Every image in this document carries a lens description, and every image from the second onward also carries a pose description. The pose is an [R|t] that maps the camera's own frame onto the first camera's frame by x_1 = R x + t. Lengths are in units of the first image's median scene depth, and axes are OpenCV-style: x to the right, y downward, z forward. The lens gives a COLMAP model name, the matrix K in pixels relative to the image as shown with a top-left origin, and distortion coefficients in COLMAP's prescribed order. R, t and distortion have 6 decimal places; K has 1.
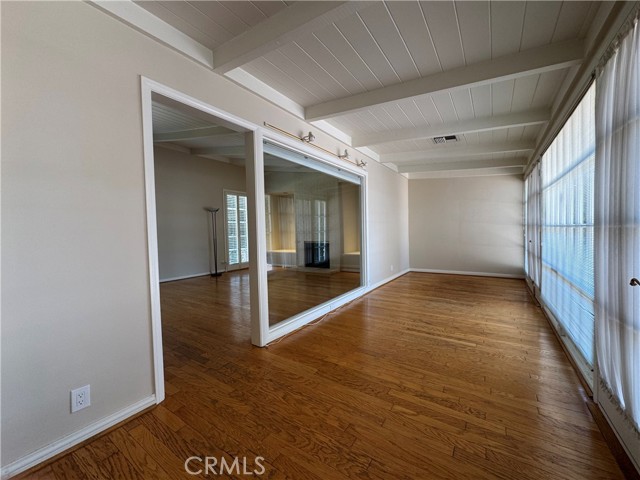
lens RADIAL K [[256.0, 0, 318.1], [0, 256.0, 236.8], [0, 0, 1]] dist [-0.001514, -0.000265]
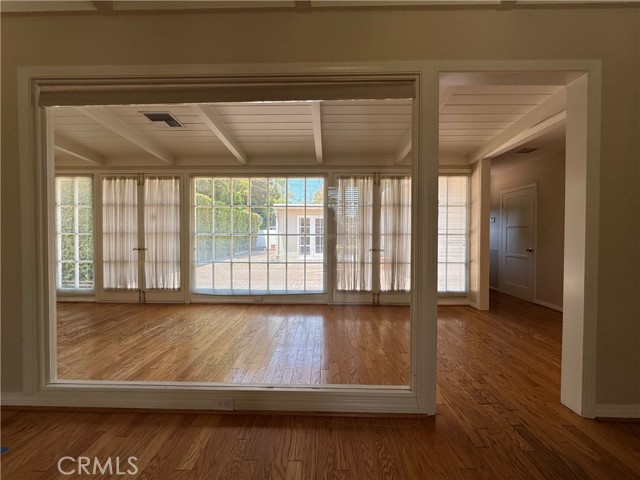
lens RADIAL K [[256.0, 0, 320.9], [0, 256.0, 241.8], [0, 0, 1]] dist [-0.001514, -0.000265]
pose [[-0.550340, 0.004394, 0.834929, -0.514736], [0.028563, 0.999500, 0.013567, -0.006228], [-0.834452, 0.031314, -0.550191, 1.290382]]
